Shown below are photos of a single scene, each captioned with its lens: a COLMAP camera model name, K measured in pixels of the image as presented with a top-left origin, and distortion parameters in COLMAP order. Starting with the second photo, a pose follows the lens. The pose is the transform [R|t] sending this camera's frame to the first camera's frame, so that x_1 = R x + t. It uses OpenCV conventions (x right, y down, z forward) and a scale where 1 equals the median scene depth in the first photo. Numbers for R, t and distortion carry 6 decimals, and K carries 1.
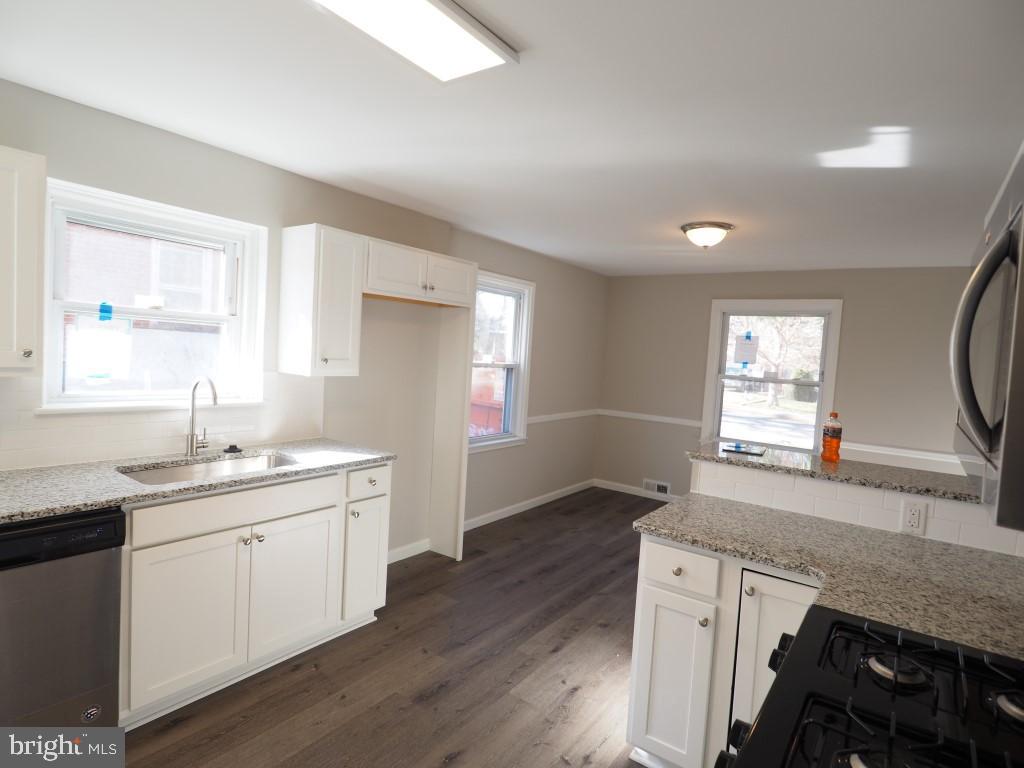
lens RADIAL K [[551.4, 0, 507.1], [0, 551.4, 378.5], [0, 0, 1]] dist [-0.005557, -0.004600]
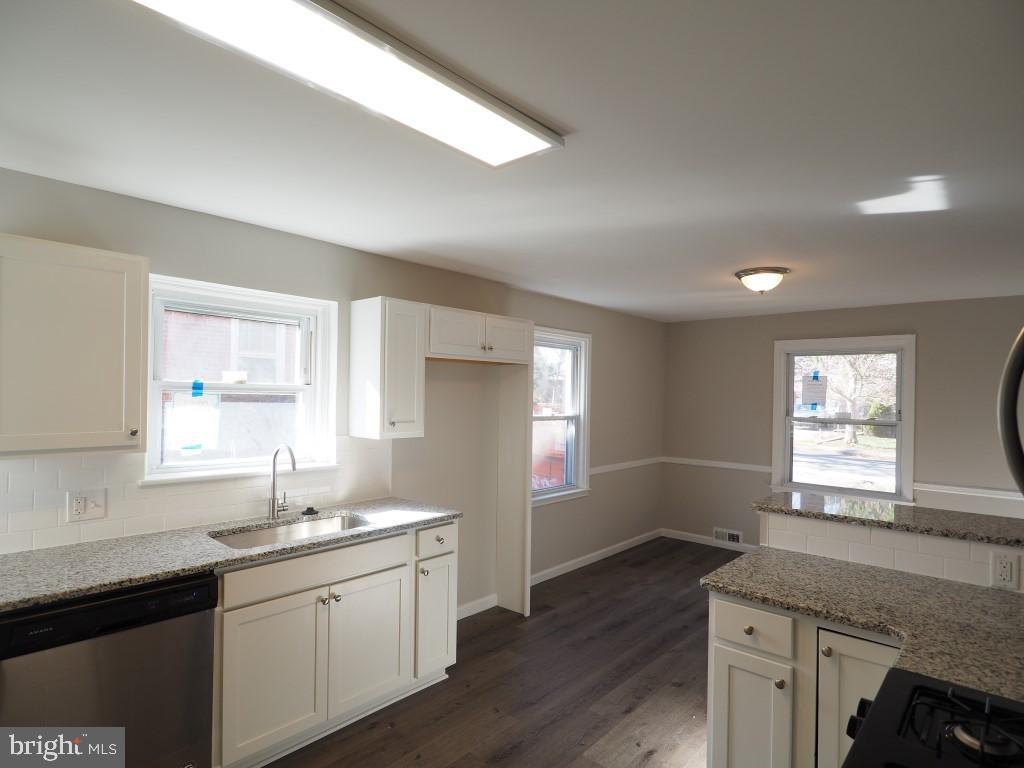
lens RADIAL K [[551.4, 0, 512.6], [0, 551.4, 391.1], [0, 0, 1]] dist [-0.005557, -0.004600]
pose [[0.994218, -0.044295, -0.097821, 0.003777], [0.038135, 0.997223, -0.063966, -0.020004], [0.100382, 0.059865, 0.993146, -0.028312]]
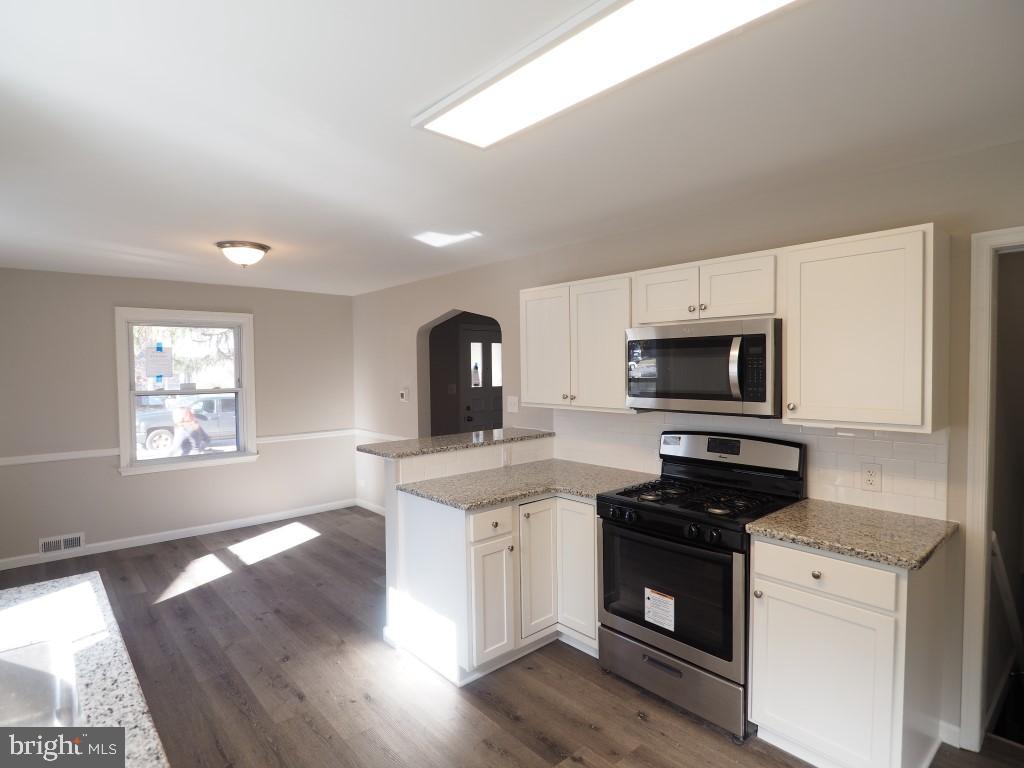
lens RADIAL K [[551.4, 0, 514.5], [0, 551.4, 387.4], [0, 0, 1]] dist [-0.005557, -0.004600]
pose [[0.201892, -0.102049, 0.974077, -0.758410], [0.076425, 0.993166, 0.088209, -0.096591], [-0.976422, 0.056635, 0.208311, 0.446429]]
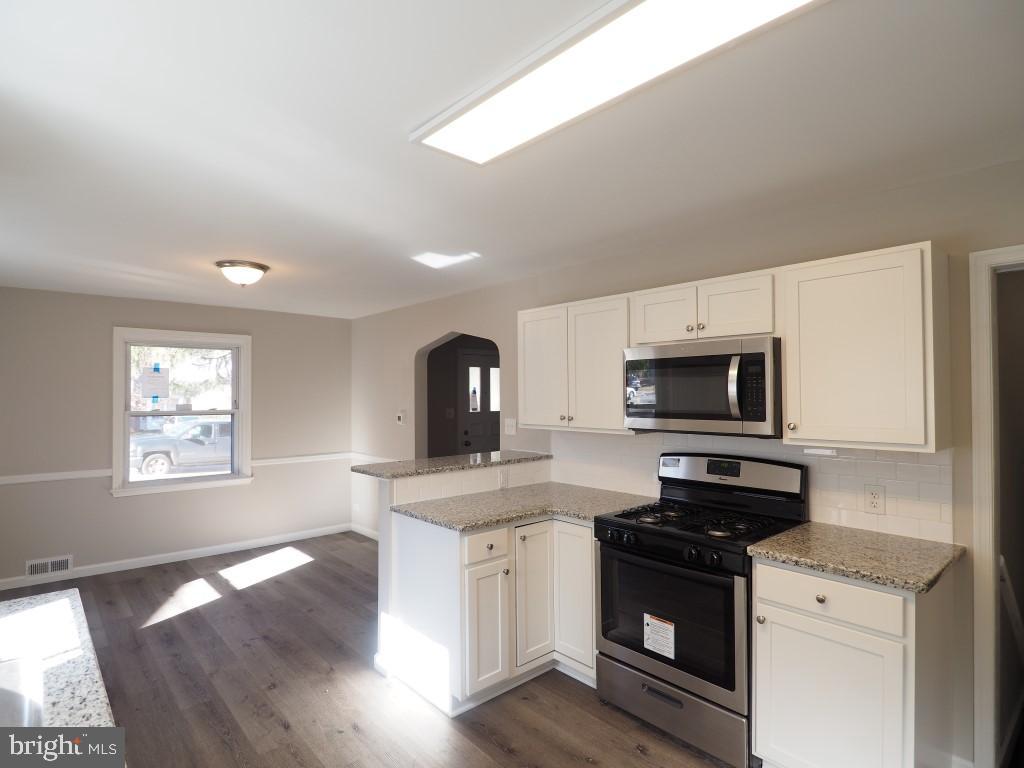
lens RADIAL K [[551.4, 0, 513.7], [0, 551.4, 387.9], [0, 0, 1]] dist [-0.005557, -0.004600]
pose [[0.202553, -0.052482, 0.977864, -0.747717], [0.069445, 0.996819, 0.039114, -0.079421], [-0.976806, 0.059985, 0.205553, 0.445049]]
